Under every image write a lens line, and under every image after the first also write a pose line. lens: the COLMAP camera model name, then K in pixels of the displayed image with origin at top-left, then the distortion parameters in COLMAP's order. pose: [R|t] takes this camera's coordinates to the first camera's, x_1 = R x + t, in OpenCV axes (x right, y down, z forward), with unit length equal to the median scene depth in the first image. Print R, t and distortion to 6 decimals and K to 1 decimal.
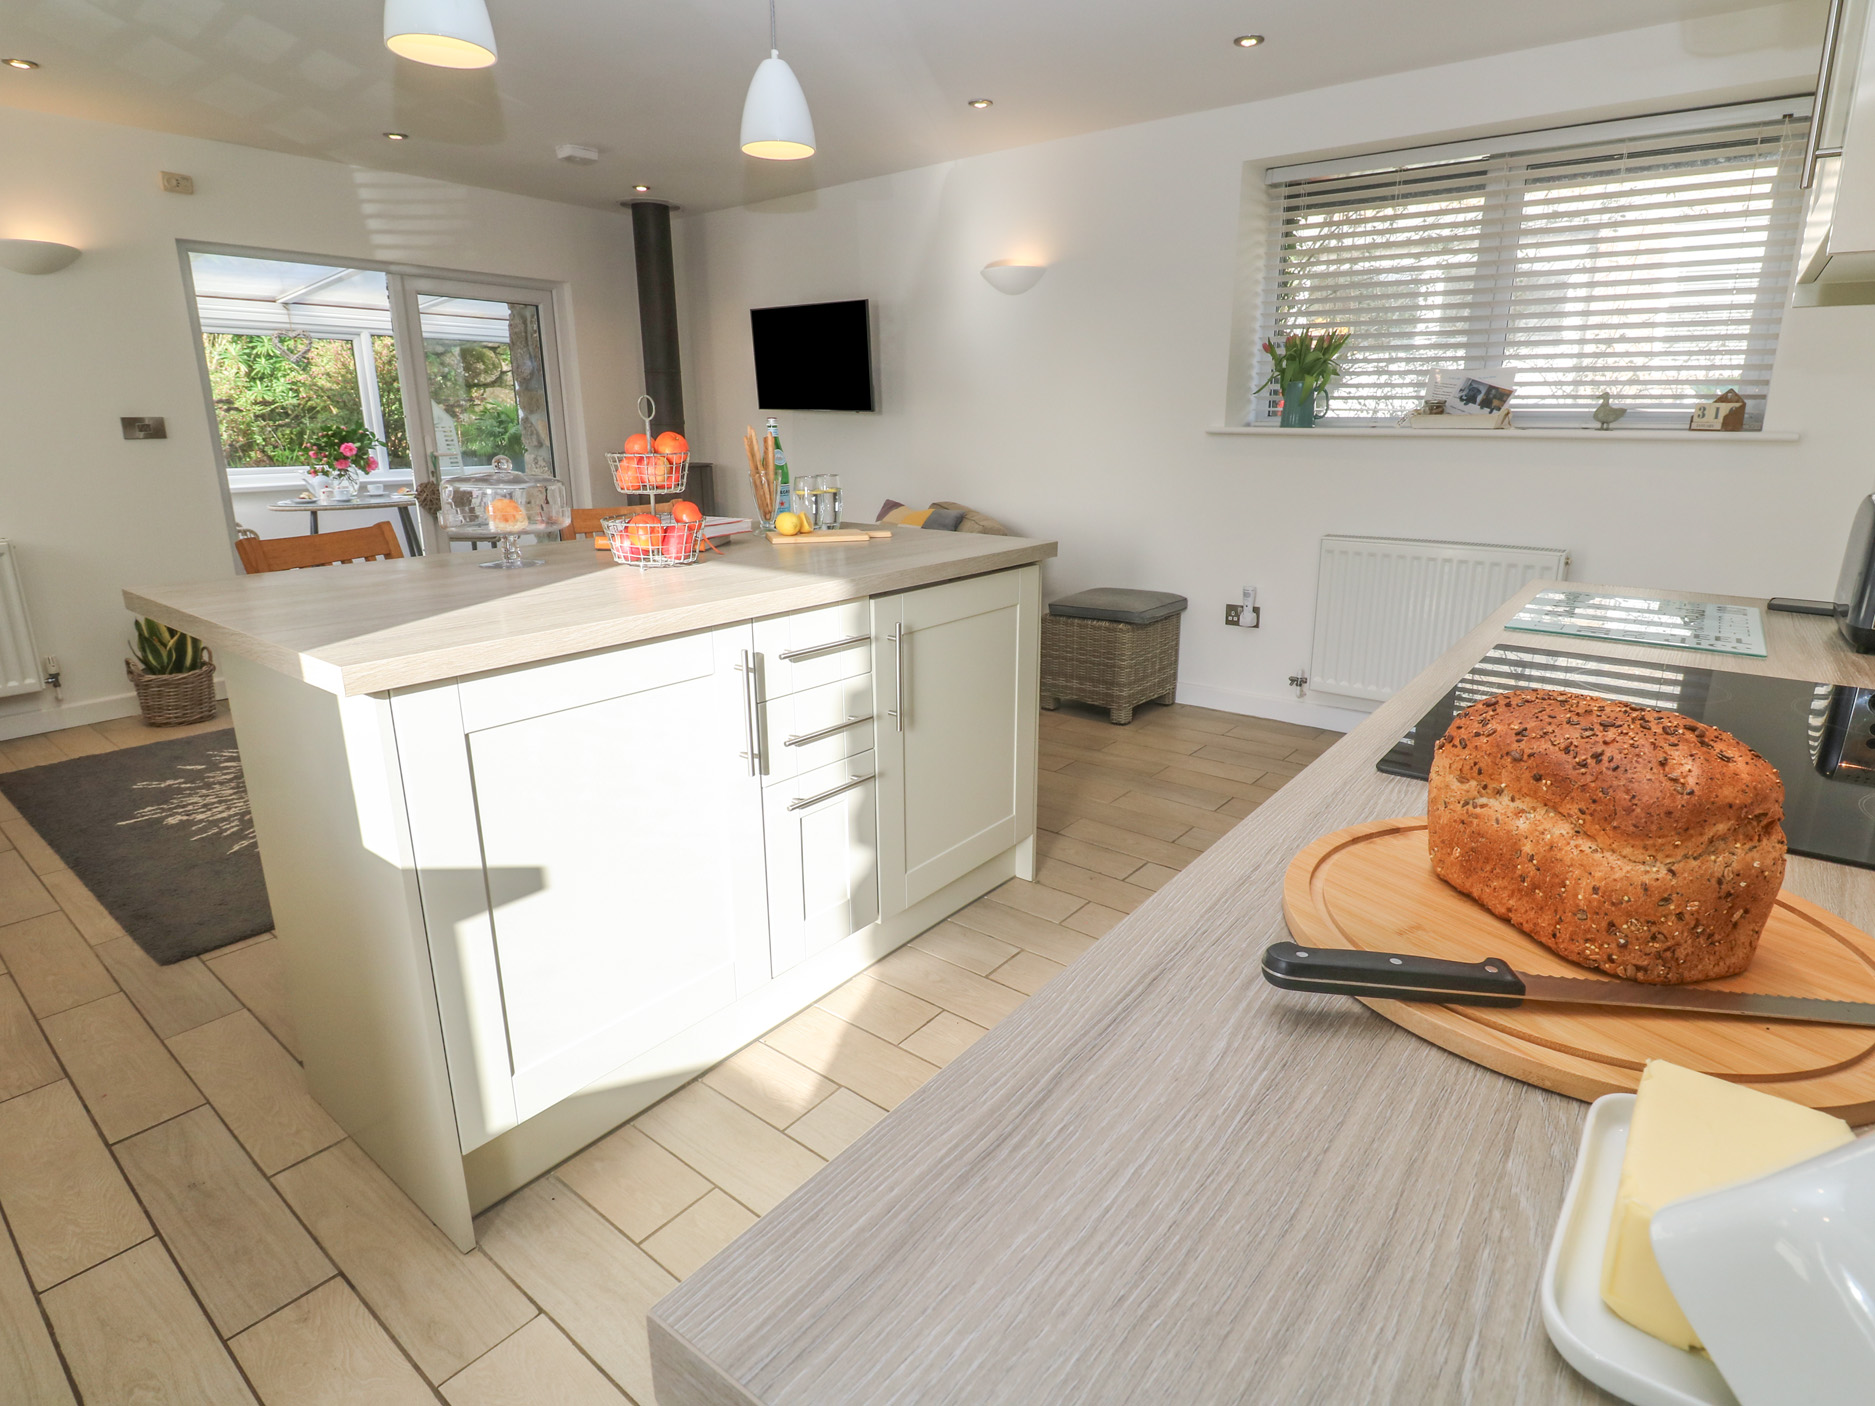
lens RADIAL K [[984.0, 0, 959.2], [0, 984.0, 682.1], [0, 0, 1]] dist [0.004833, -0.013165]
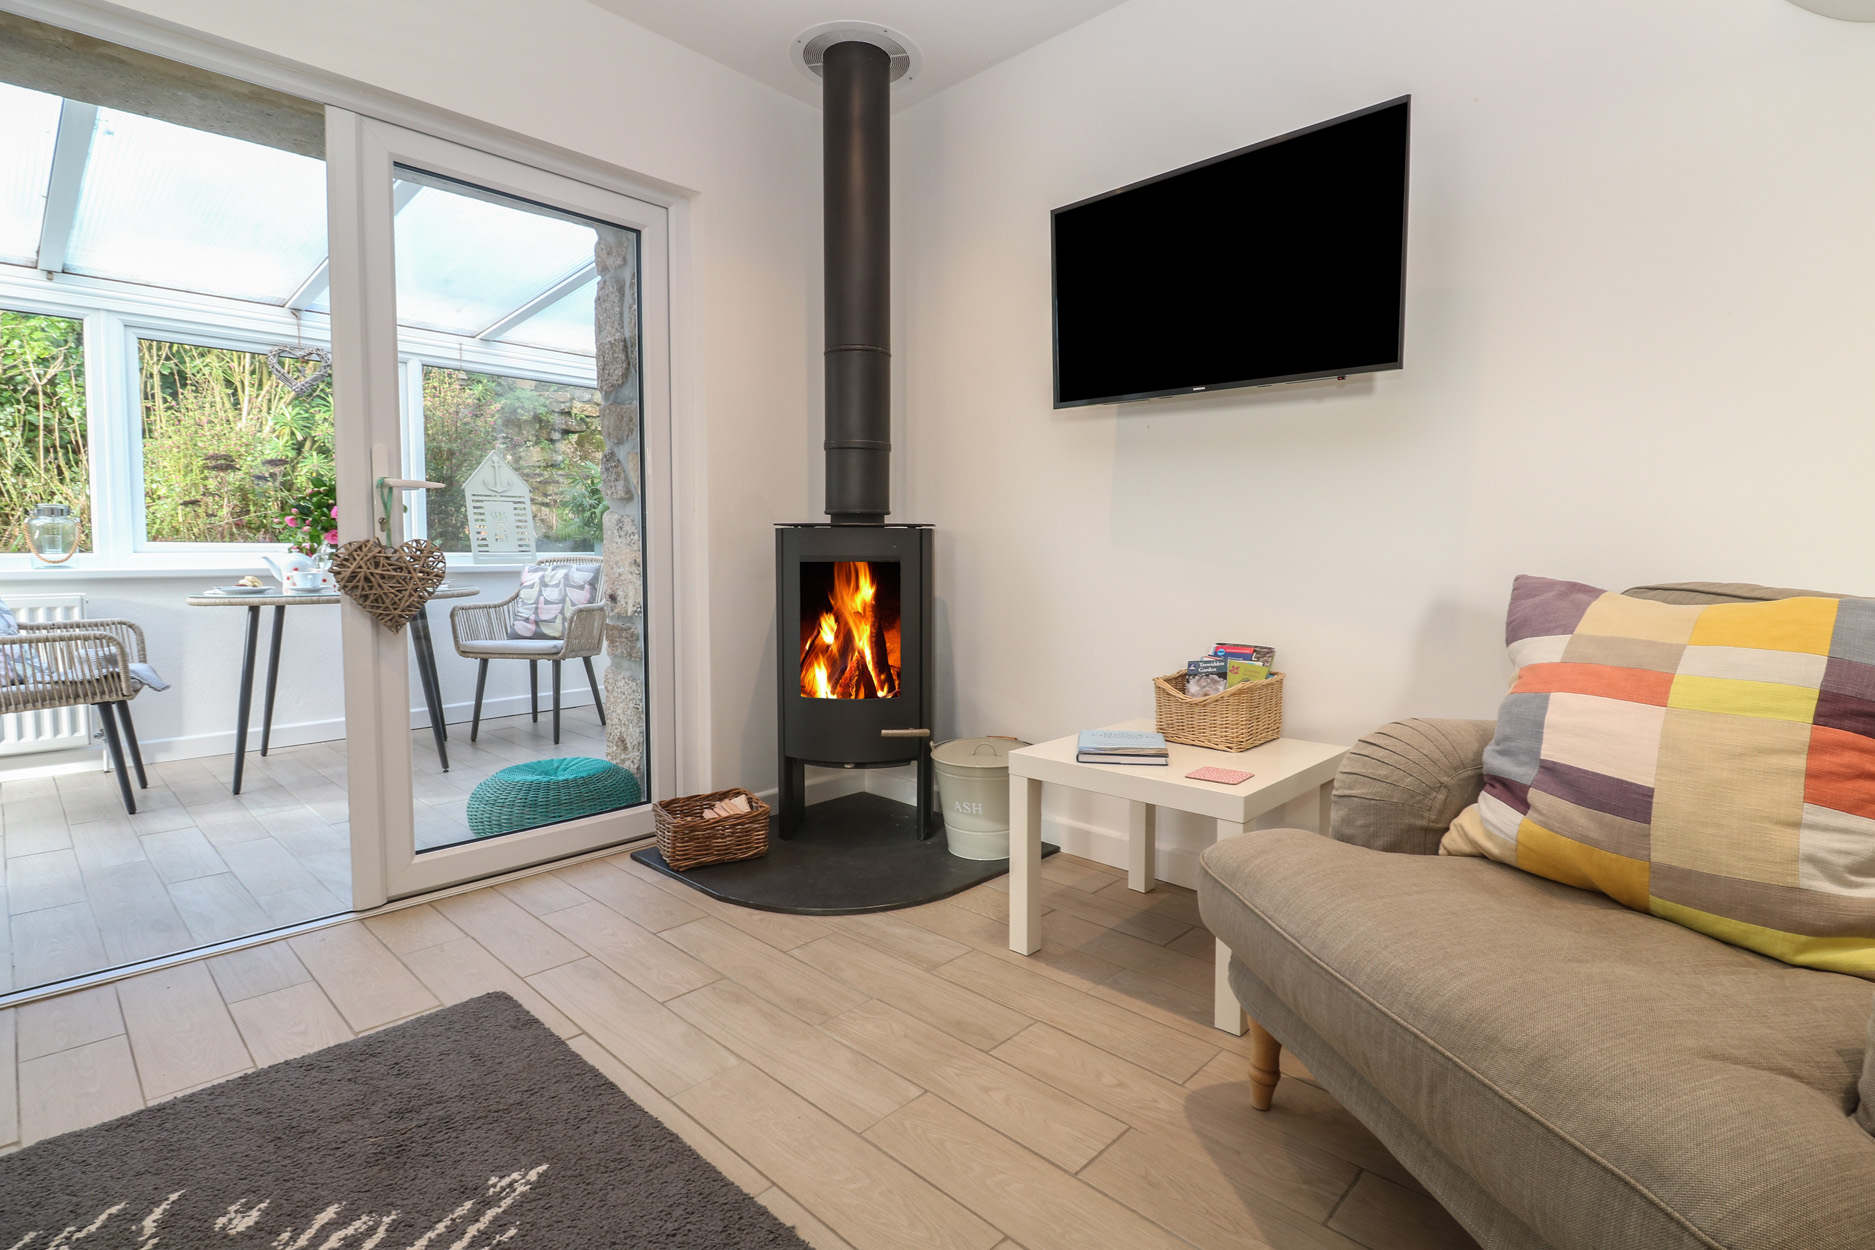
lens RADIAL K [[902.5, 0, 960.5], [0, 902.5, 601.2], [0, 0, 1]] dist [0.011306, -0.017686]
pose [[0.996616, 0.009508, -0.081644, -0.212038], [-0.025540, 0.979943, -0.197633, -0.091499], [0.078128, 0.199050, 0.976870, 0.572867]]
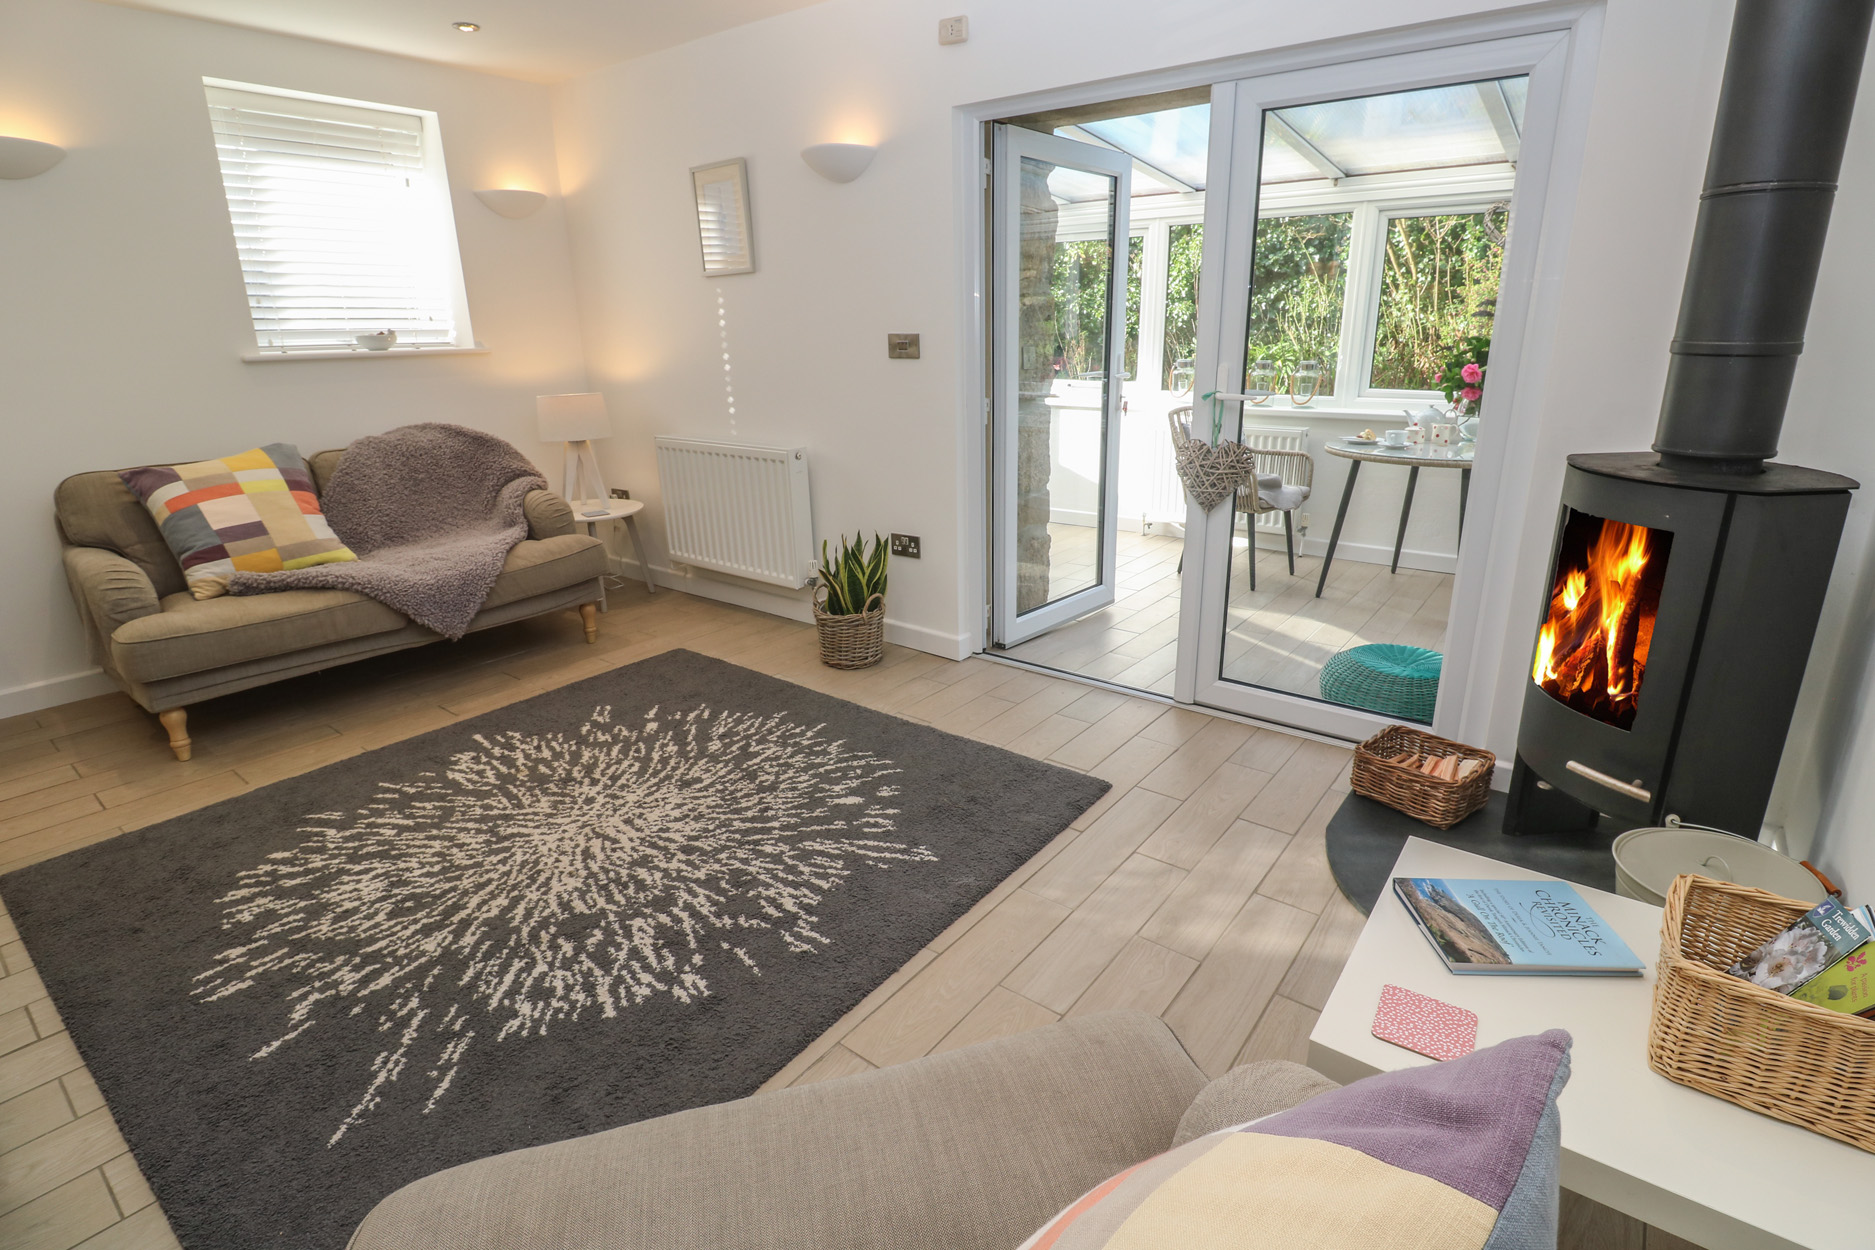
lens RADIAL K [[902.5, 0, 960.5], [0, 902.5, 601.2], [0, 0, 1]] dist [0.011306, -0.017686]
pose [[0.019959, 0.291093, -0.956486, 0.016492], [-0.244443, 0.929064, 0.277647, -0.213598], [0.969458, 0.228264, 0.089699, 0.775478]]
